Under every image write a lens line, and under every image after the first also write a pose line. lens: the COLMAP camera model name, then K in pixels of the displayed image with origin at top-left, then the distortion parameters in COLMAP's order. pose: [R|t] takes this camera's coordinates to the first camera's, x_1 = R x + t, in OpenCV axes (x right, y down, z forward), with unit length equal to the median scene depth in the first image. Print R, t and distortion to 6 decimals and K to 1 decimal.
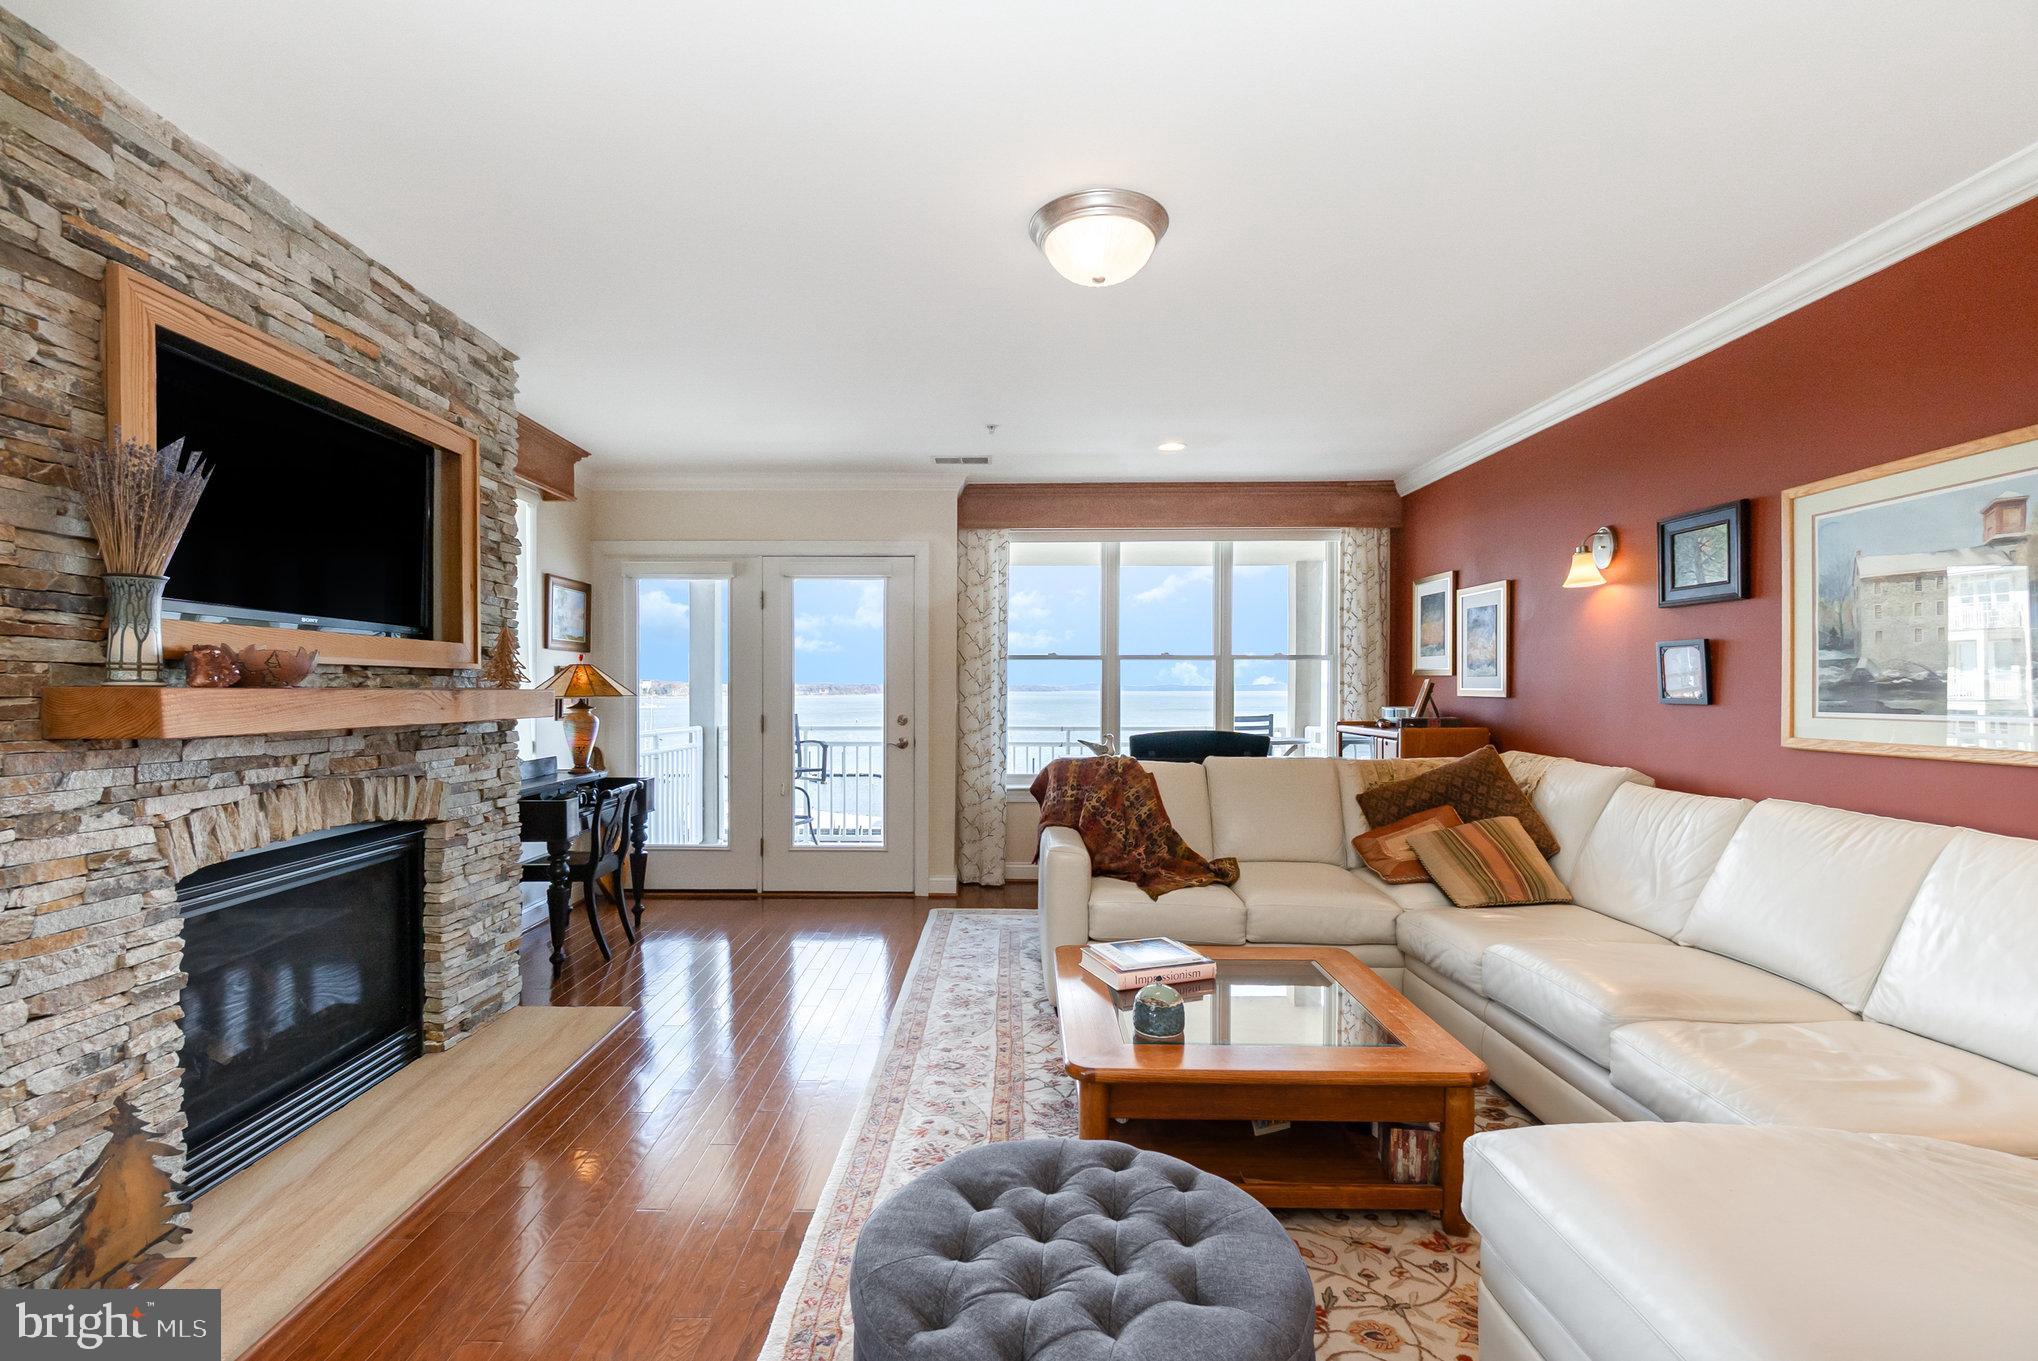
lens RADIAL K [[887.3, 0, 995.0], [0, 887.3, 697.2], [0, 0, 1]] dist [0.002512, 0.000341]
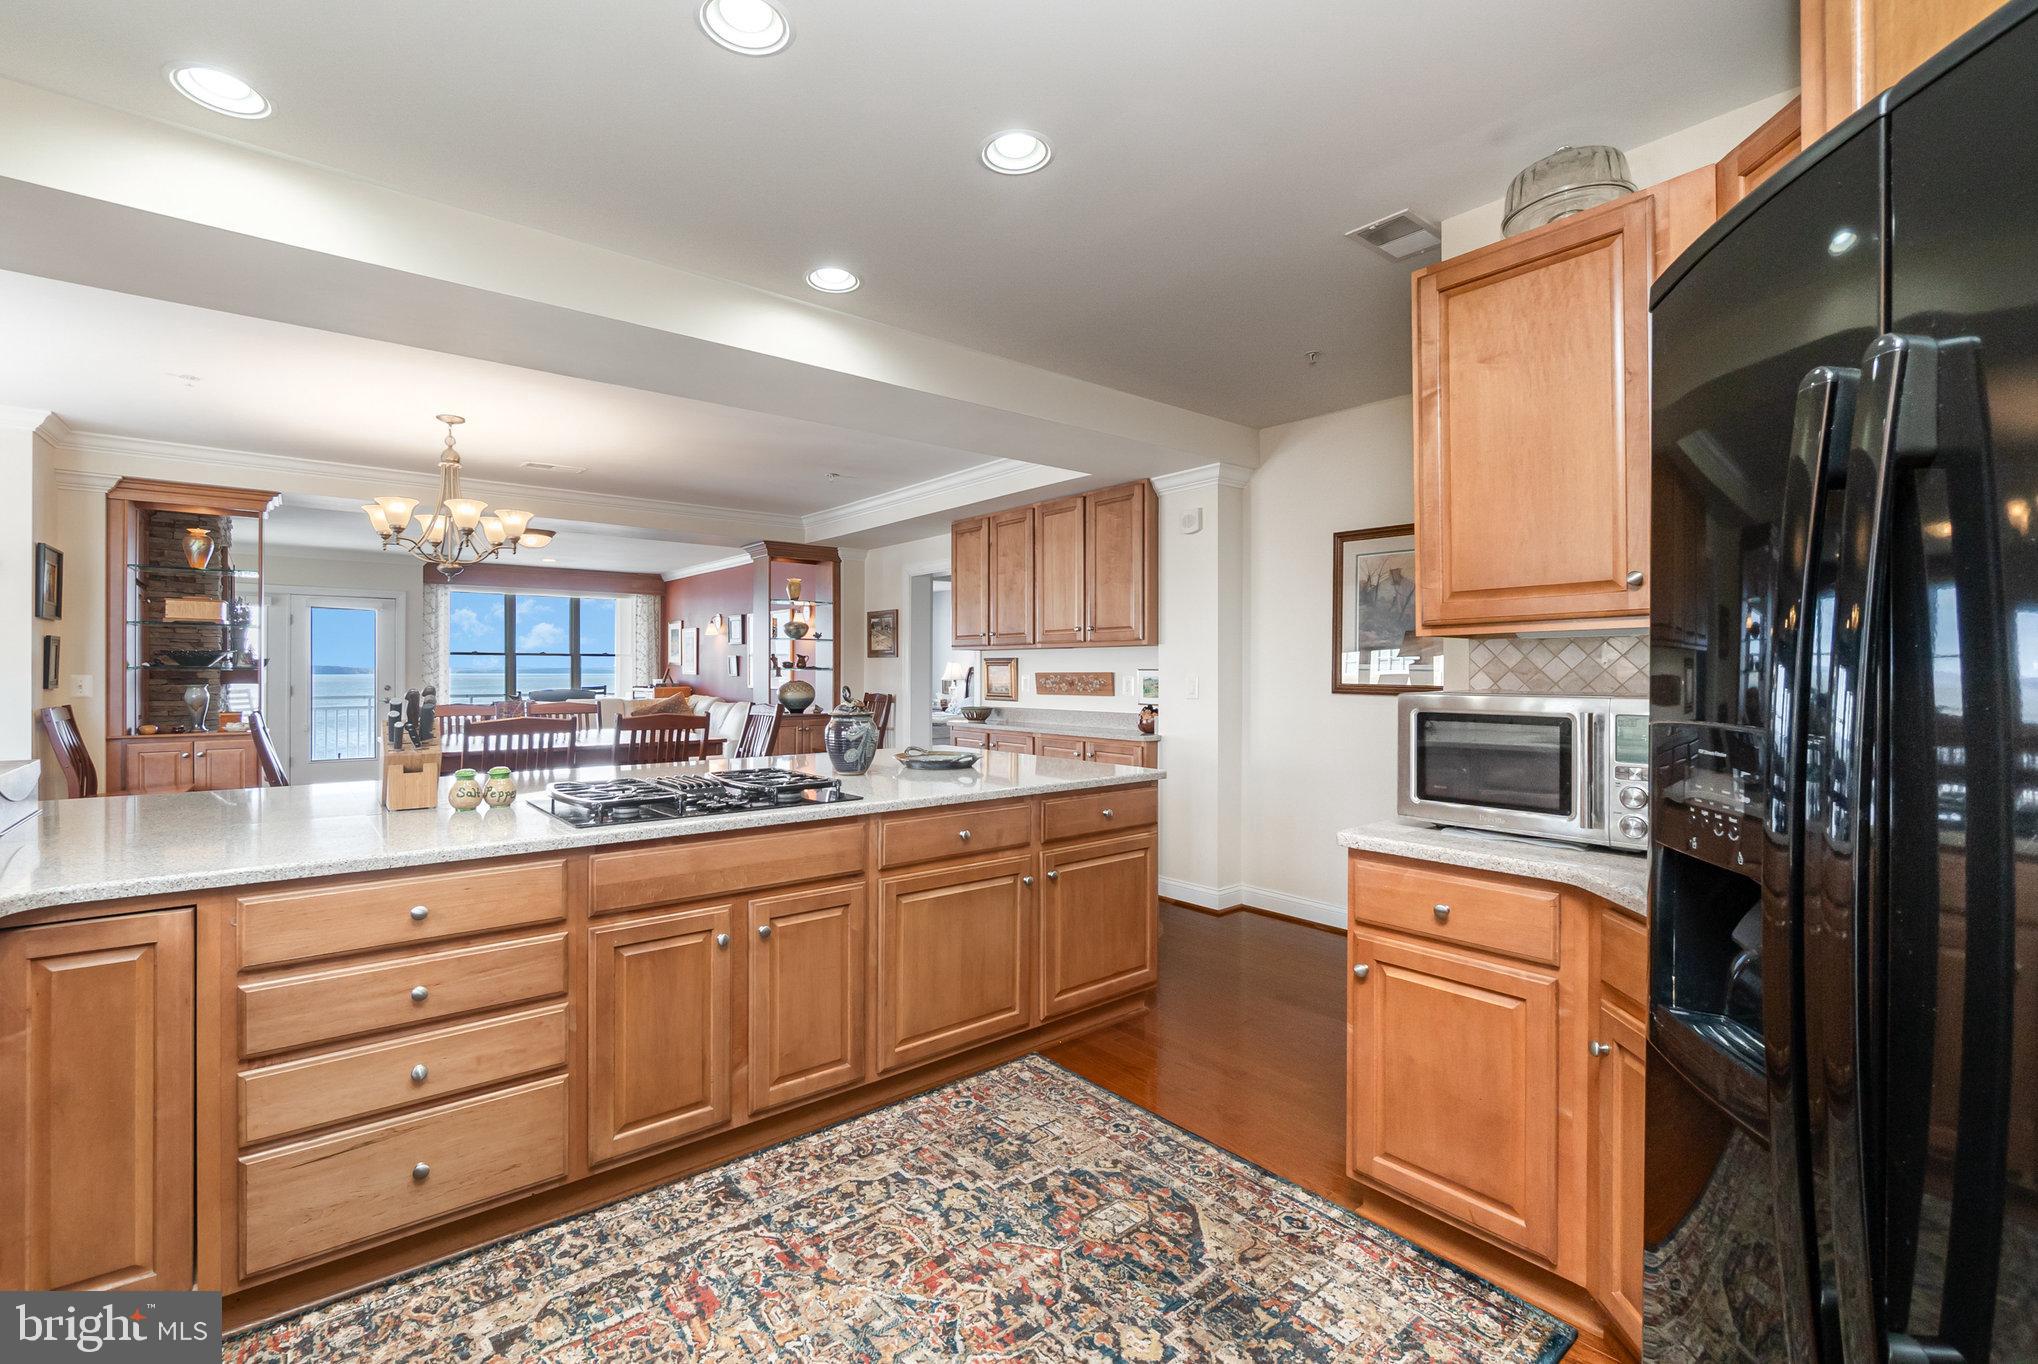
lens RADIAL K [[888.2, 0, 999.6], [0, 888.2, 671.9], [0, 0, 1]] dist [-0.001724, -0.000133]
pose [[0.772636, 0.001244, 0.634848, -0.405098], [0.004371, 0.999964, -0.007279, 0.016388], [-0.634835, 0.008399, 0.772602, -1.699687]]
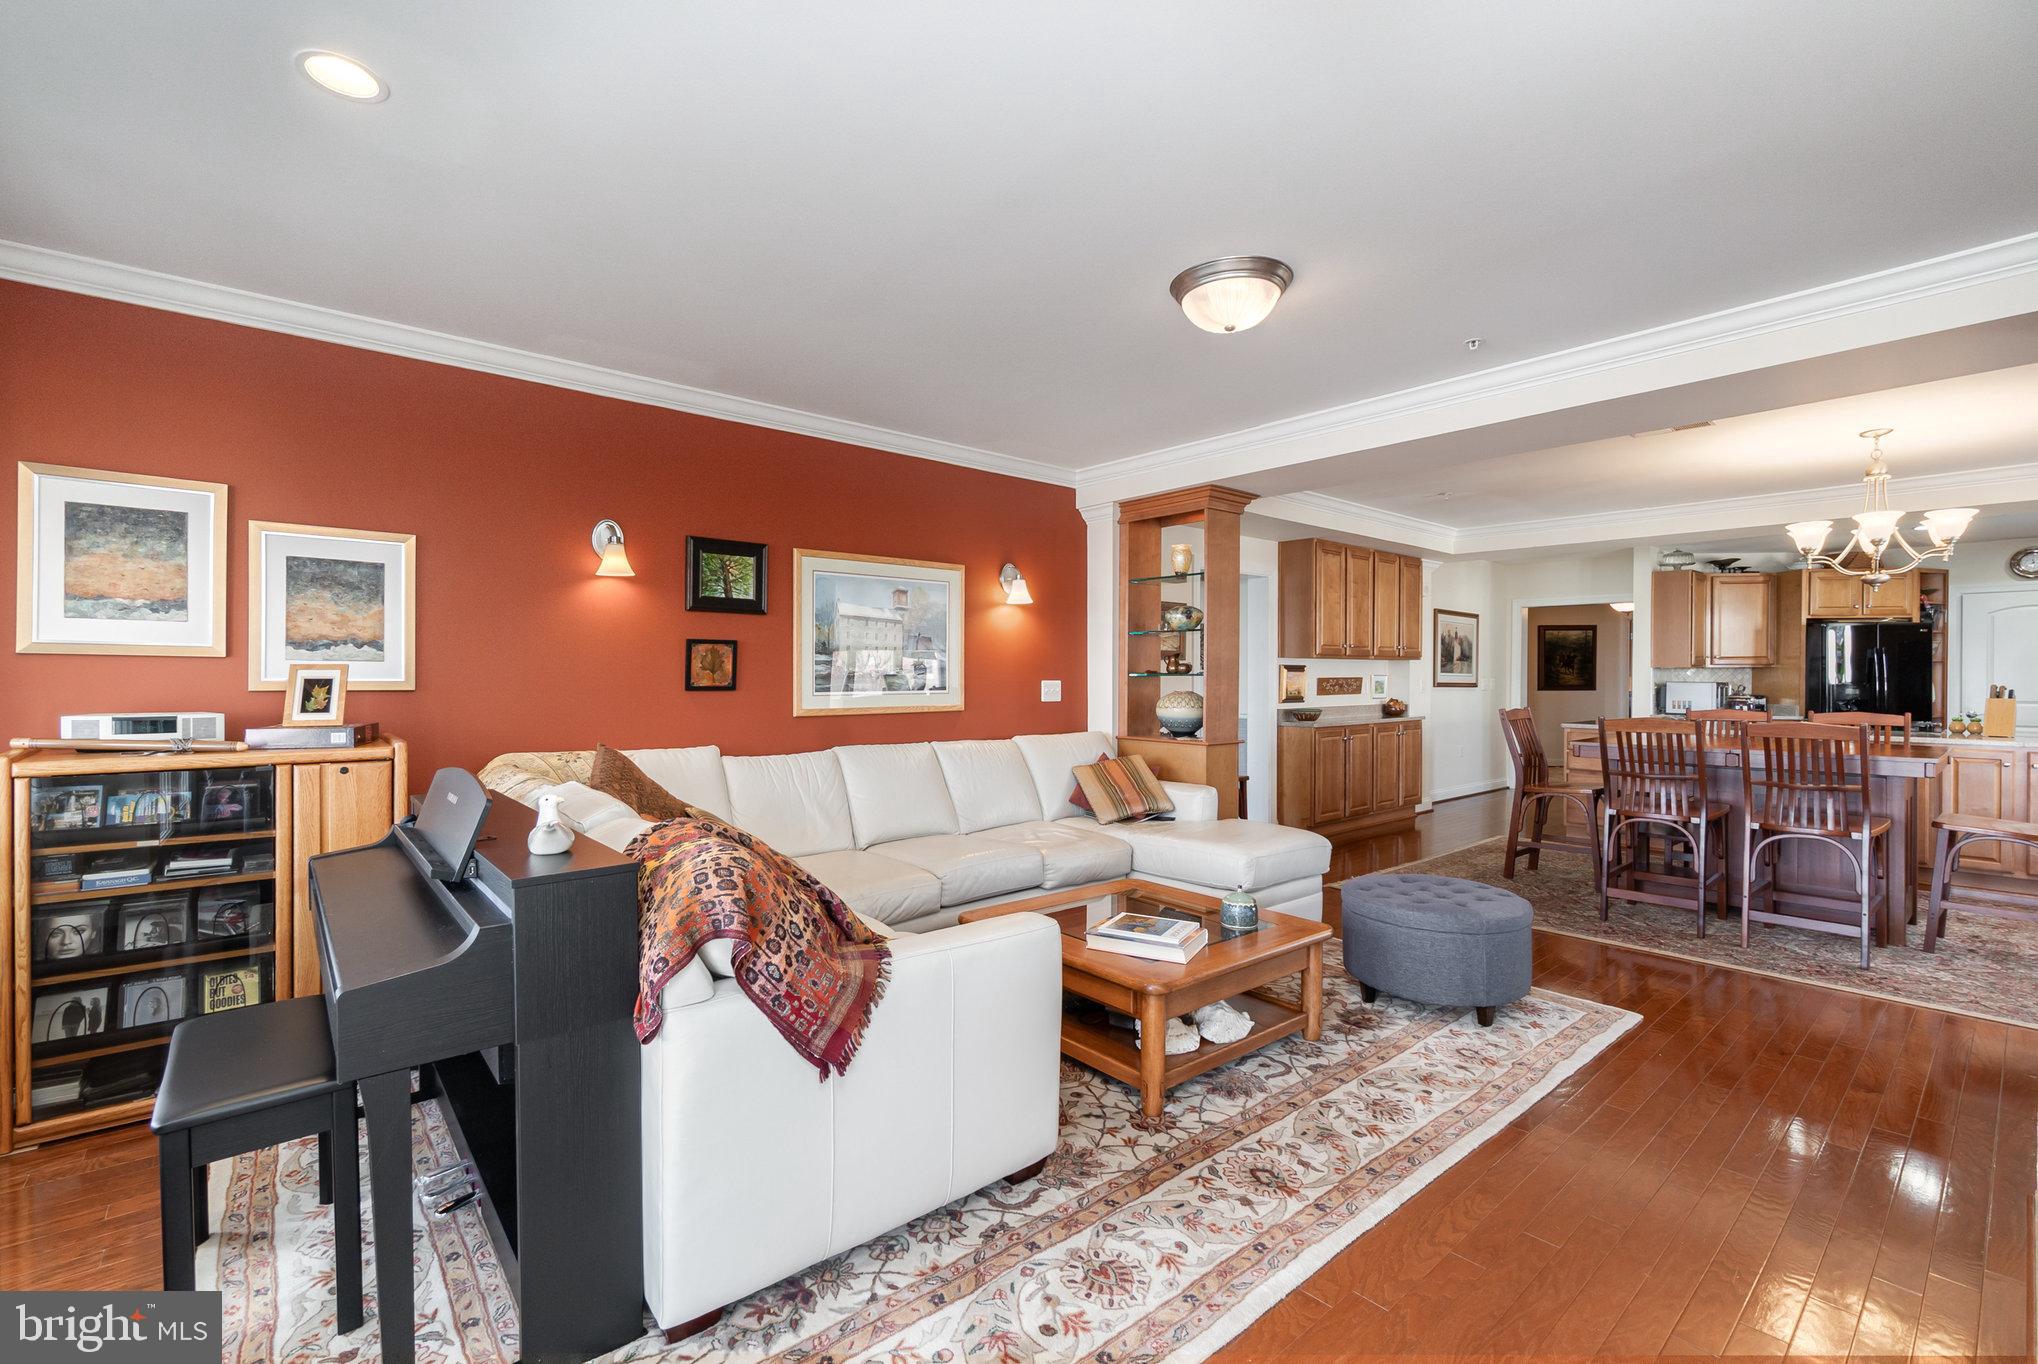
lens RADIAL K [[888.2, 0, 993.1], [0, 888.2, 676.3], [0, 0, 1]] dist [-0.001724, -0.000133]
pose [[-0.651105, -0.003012, 0.758982, -0.357870], [0.005674, 0.999945, 0.008835, -0.017314], [-0.758967, 0.010059, -0.651052, 1.261089]]
